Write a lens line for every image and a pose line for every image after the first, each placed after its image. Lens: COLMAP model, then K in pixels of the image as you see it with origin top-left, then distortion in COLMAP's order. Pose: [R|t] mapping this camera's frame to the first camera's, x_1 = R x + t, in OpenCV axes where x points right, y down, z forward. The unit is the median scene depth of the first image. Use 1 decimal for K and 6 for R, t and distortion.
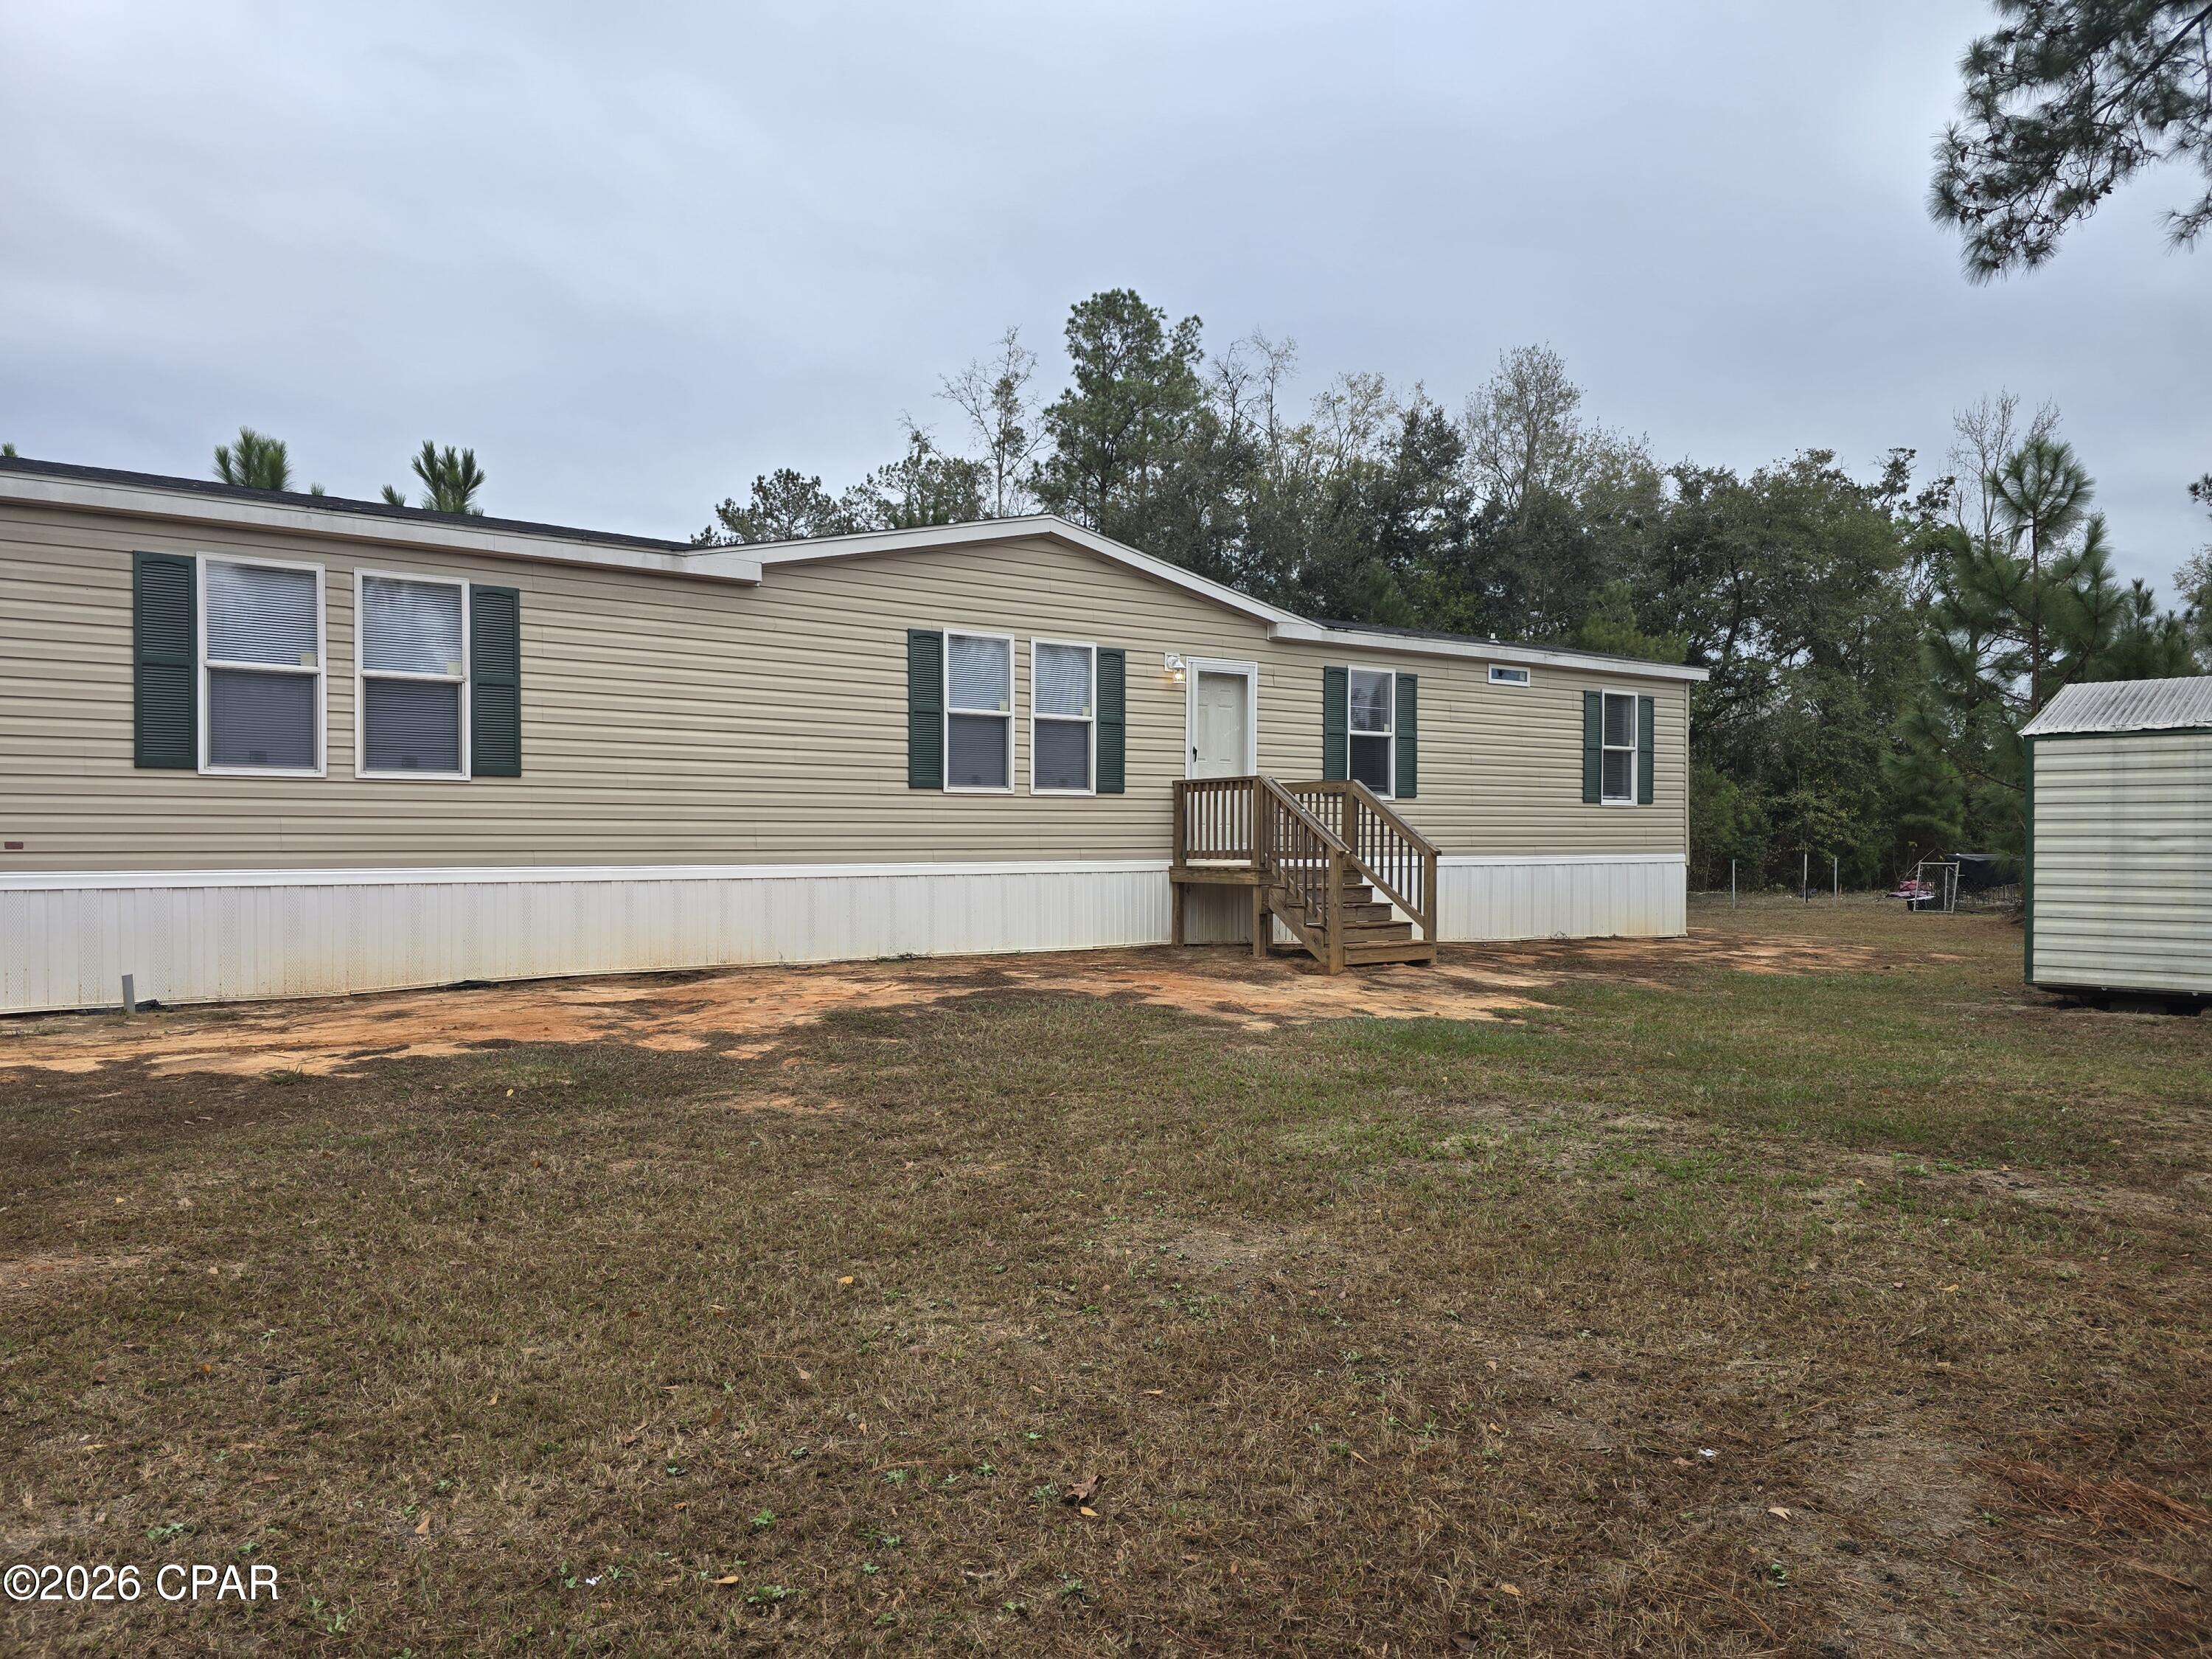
lens RADIAL K [[1471.9, 0, 1097.4], [0, 1471.9, 861.3], [0, 0, 1]] dist [0.070269, -0.070032]
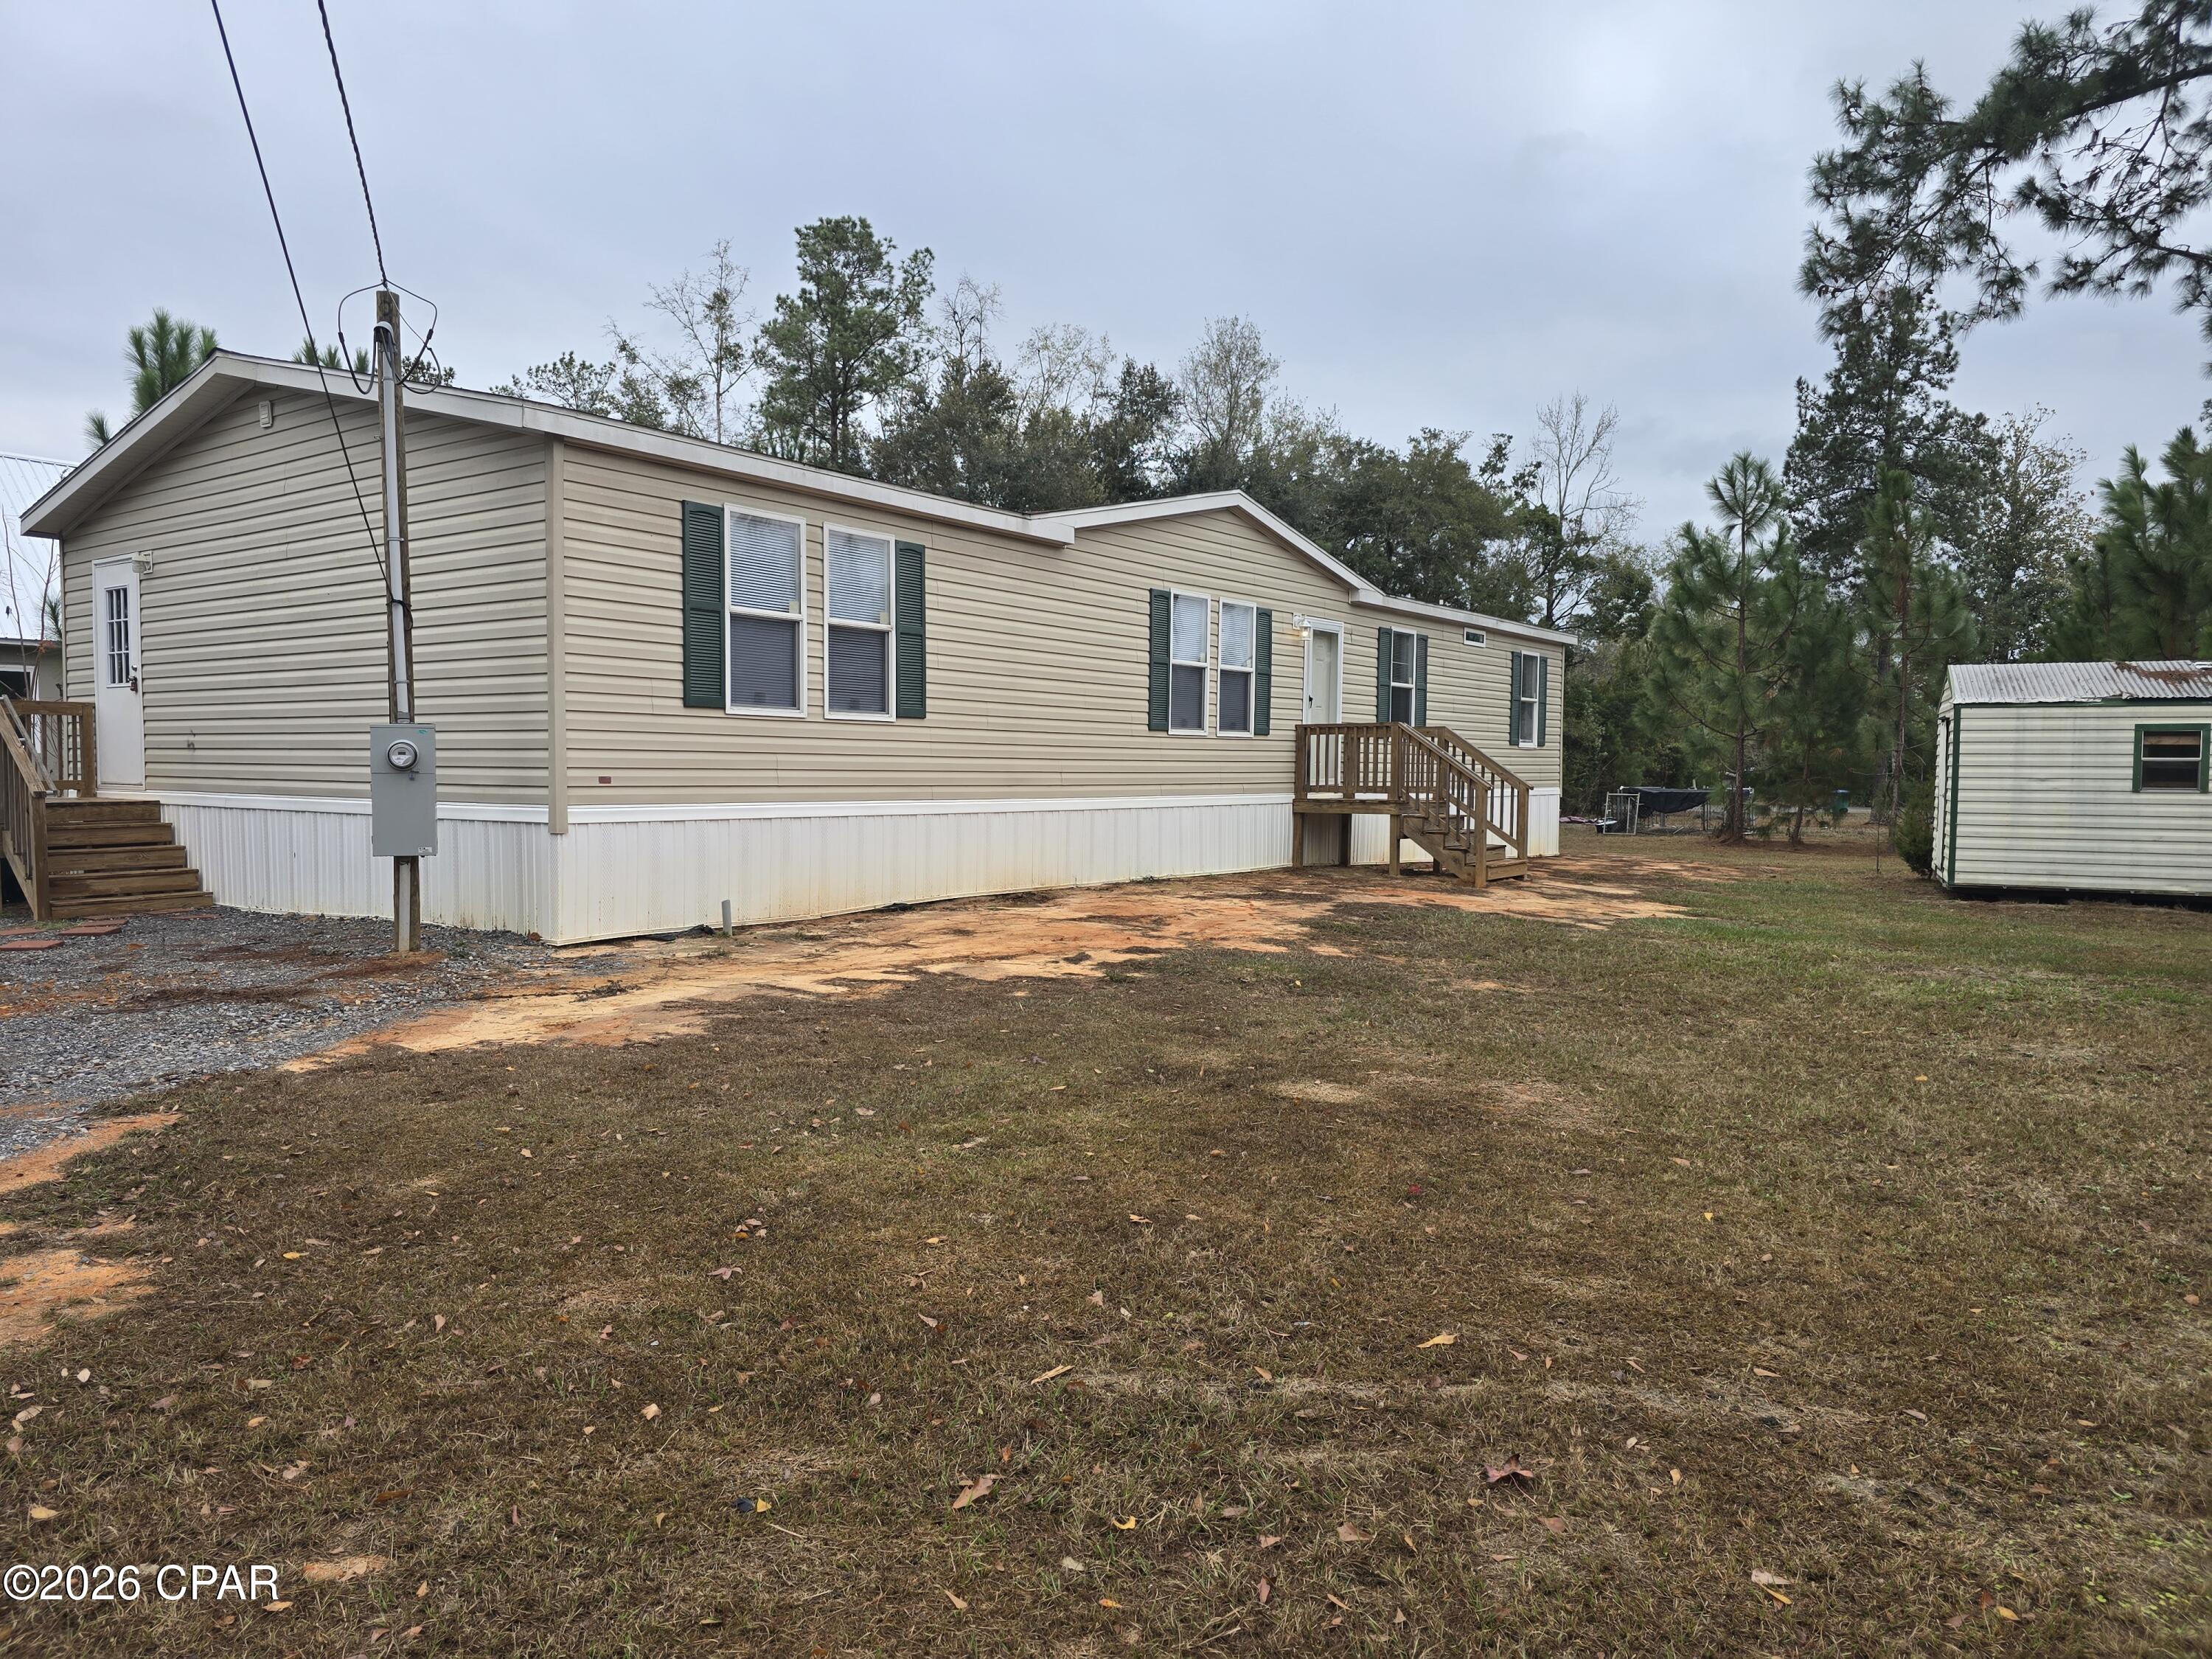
lens RADIAL K [[1483.5, 0, 1083.9], [0, 1483.5, 841.8], [0, 0, 1]] dist [0.040907, -0.028359]
pose [[0.955647, -0.007155, 0.294427, -0.471227], [-0.003390, 0.999371, 0.035291, -0.003398], [-0.294494, -0.034724, 0.955022, -0.066983]]
